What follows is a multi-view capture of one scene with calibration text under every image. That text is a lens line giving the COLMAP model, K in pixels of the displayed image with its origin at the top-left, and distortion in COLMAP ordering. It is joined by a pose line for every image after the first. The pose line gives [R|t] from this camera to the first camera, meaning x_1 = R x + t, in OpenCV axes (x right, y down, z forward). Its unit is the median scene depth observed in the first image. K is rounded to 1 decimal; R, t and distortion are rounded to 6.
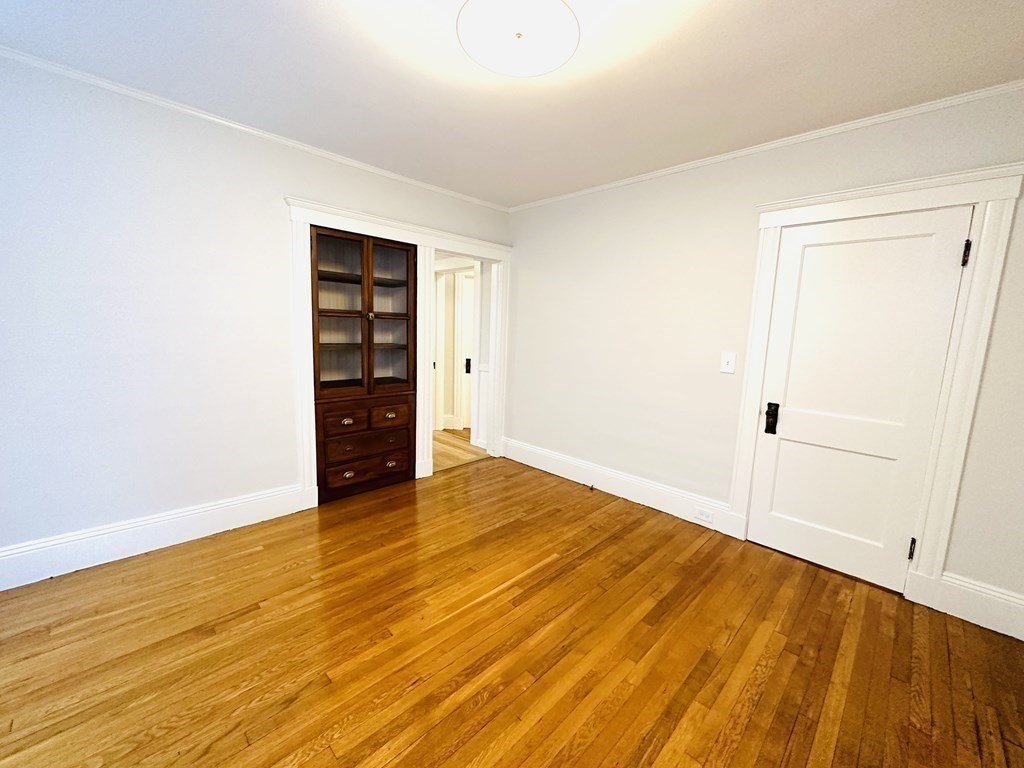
lens RADIAL K [[407.9, 0, 512.1], [0, 407.9, 383.7], [0, 0, 1]] dist [-0.002768, -0.000016]
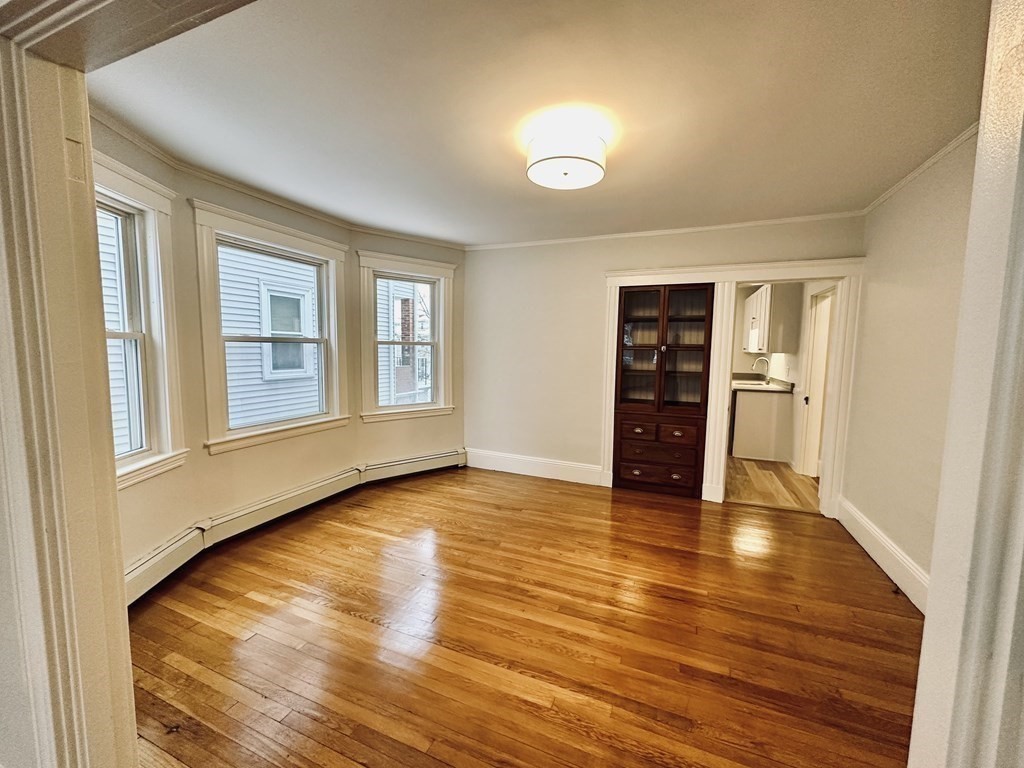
lens RADIAL K [[407.9, 0, 512.2], [0, 407.9, 382.5], [0, 0, 1]] dist [-0.002768, -0.000016]
pose [[0.371650, 0.049006, -0.927079, 0.658787], [-0.122370, 0.992479, 0.003407, -0.014098], [0.920273, 0.112181, 0.374852, 0.137957]]
